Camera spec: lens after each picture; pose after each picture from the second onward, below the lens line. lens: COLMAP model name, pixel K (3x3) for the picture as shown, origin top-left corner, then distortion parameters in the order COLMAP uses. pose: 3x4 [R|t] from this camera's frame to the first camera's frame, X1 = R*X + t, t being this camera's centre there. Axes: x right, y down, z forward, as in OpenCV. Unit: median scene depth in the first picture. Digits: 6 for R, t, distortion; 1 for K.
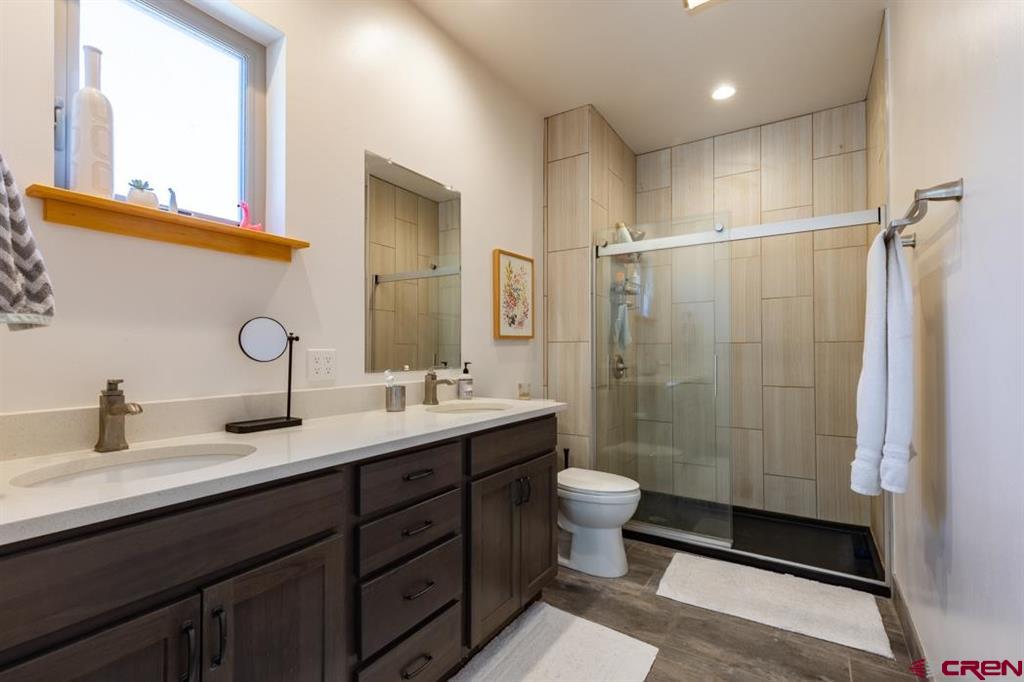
lens RADIAL K [[469.1, 0, 512.0], [0, 469.1, 341.0], [0, 0, 1]] dist [0.007347, -0.000329]
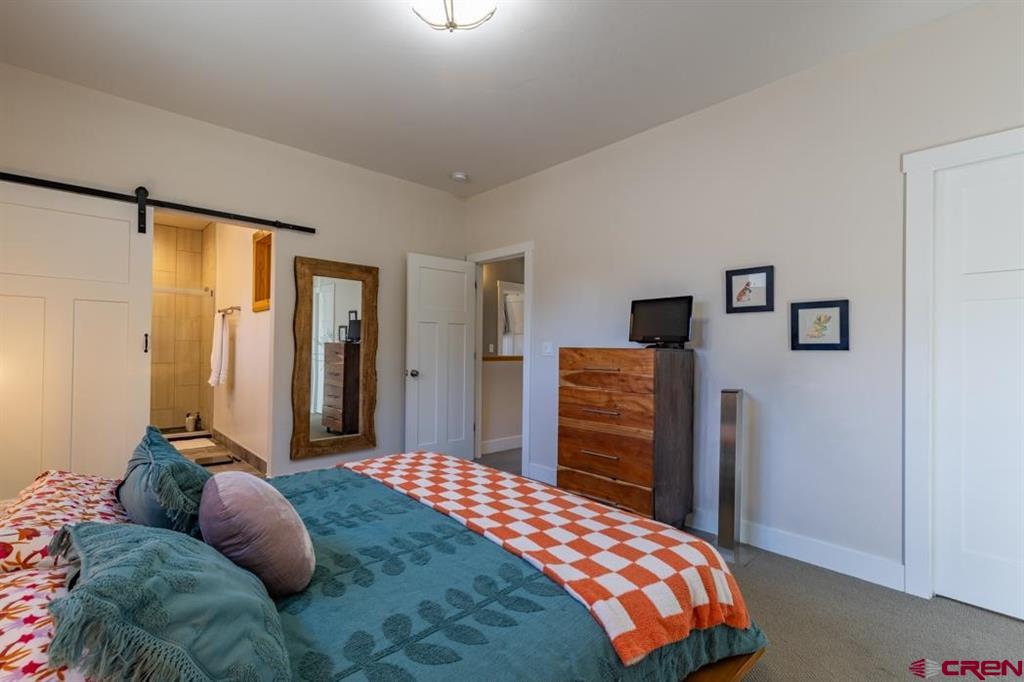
lens RADIAL K [[469.1, 0, 512.0], [0, 469.1, 341.0], [0, 0, 1]] dist [0.007347, -0.000329]
pose [[0.257183, 0.021646, 0.966120, -1.715375], [-0.024956, 0.999564, -0.015753, -0.004366], [-0.966040, -0.020059, 0.257612, -1.690408]]
